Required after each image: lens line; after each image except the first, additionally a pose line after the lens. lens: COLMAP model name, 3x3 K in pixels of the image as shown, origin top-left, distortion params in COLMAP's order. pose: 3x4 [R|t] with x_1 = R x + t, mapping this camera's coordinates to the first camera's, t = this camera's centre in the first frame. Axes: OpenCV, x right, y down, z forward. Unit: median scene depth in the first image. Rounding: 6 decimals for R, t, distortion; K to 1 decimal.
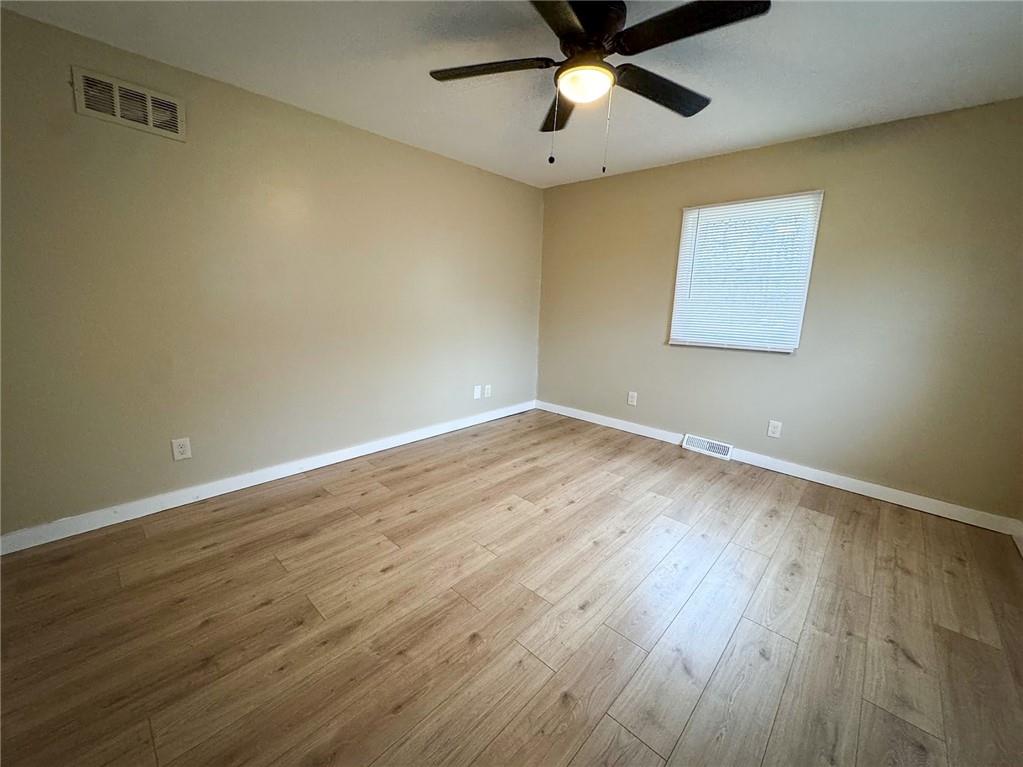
lens RADIAL K [[406.4, 0, 510.9], [0, 406.4, 382.4], [0, 0, 1]] dist [-0.004609, -0.000133]
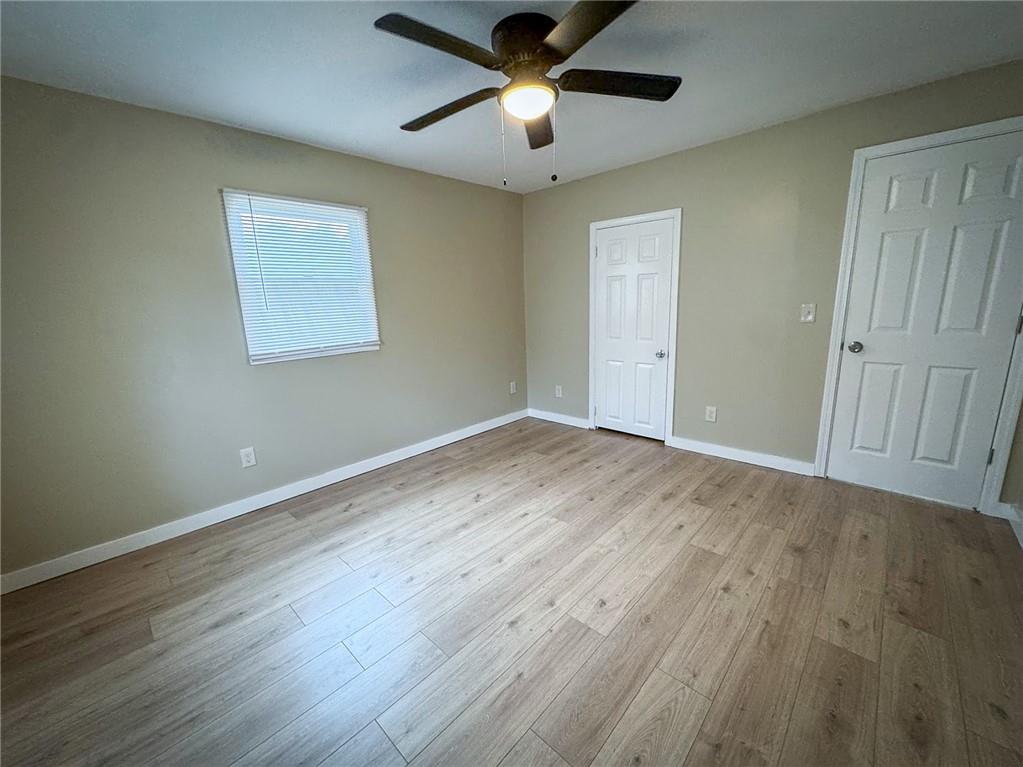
lens RADIAL K [[406.4, 0, 510.9], [0, 406.4, 382.4], [0, 0, 1]] dist [-0.004609, -0.000133]
pose [[-0.999962, 0.007184, 0.004852, 0.190759], [0.008514, 0.919373, 0.393295, -0.412739], [-0.001635, 0.393322, -0.919399, 1.878276]]
